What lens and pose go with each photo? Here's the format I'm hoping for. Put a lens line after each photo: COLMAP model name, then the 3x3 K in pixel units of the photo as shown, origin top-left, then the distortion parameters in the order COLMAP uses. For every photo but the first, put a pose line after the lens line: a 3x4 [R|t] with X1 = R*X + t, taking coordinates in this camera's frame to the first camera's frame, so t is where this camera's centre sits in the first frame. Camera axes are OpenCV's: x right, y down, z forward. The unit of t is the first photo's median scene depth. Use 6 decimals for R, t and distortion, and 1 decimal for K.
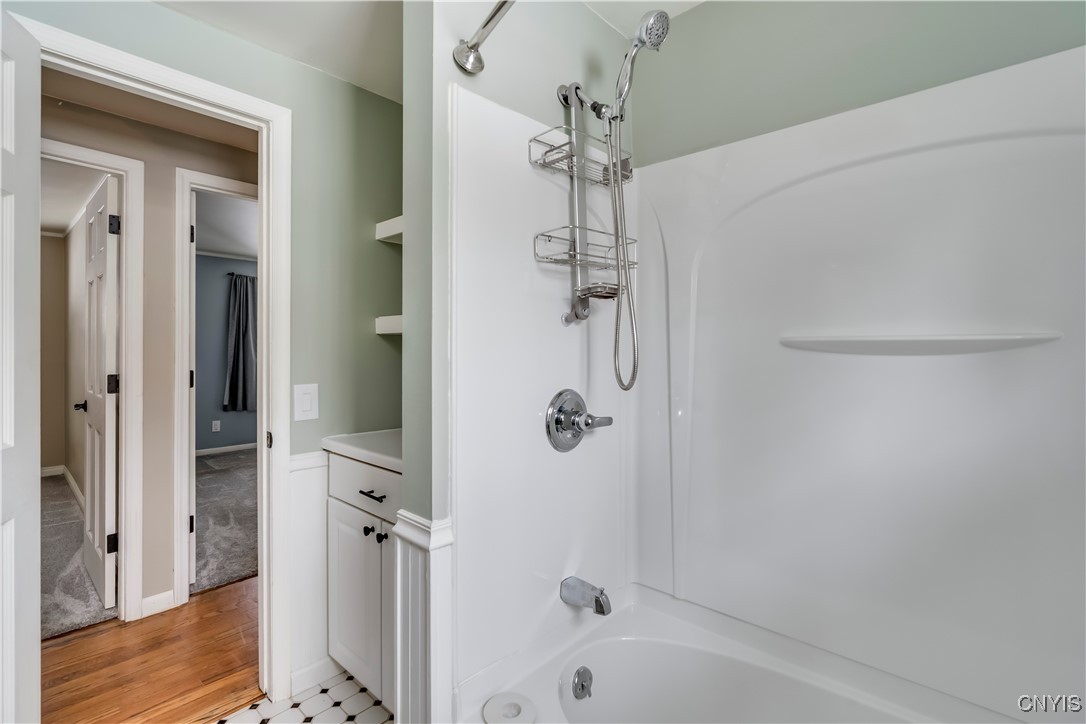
lens RADIAL K [[497.6, 0, 544.0], [0, 497.6, 360.3], [0, 0, 1]] dist [-0.003864, 0.001957]
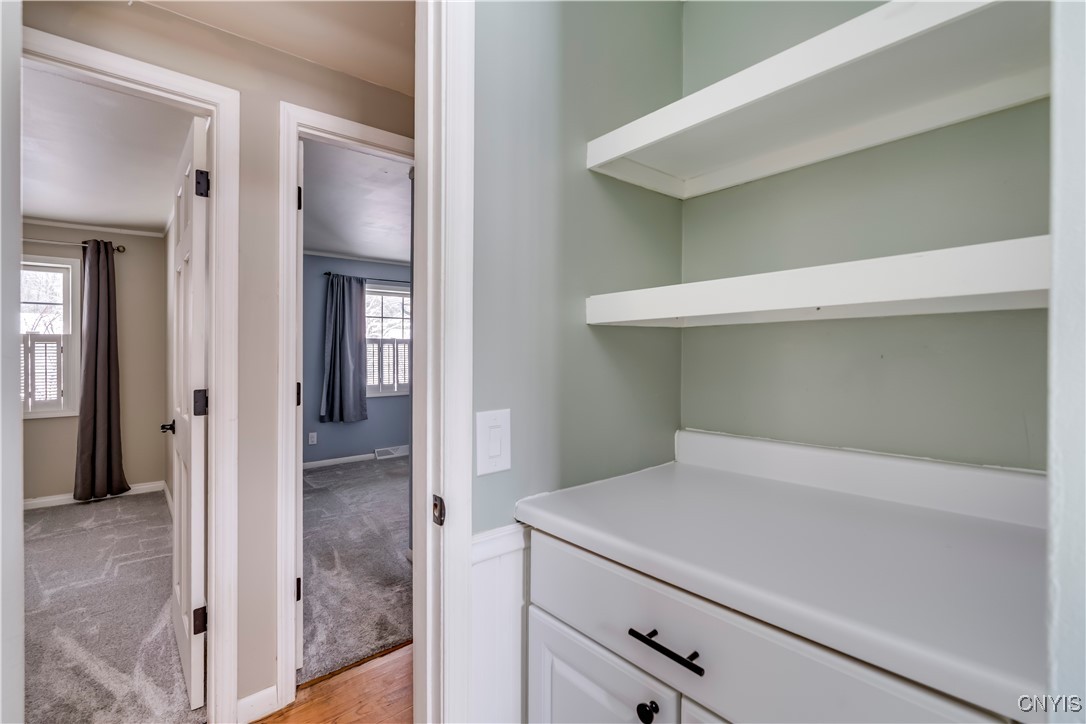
lens RADIAL K [[497.6, 0, 542.7], [0, 497.6, 357.3], [0, 0, 1]] dist [-0.003864, 0.001957]
pose [[0.990820, -0.010163, -0.134803, -0.235512], [0.008272, 0.999859, -0.014585, -0.003200], [0.134932, 0.013336, 0.990765, 0.298409]]
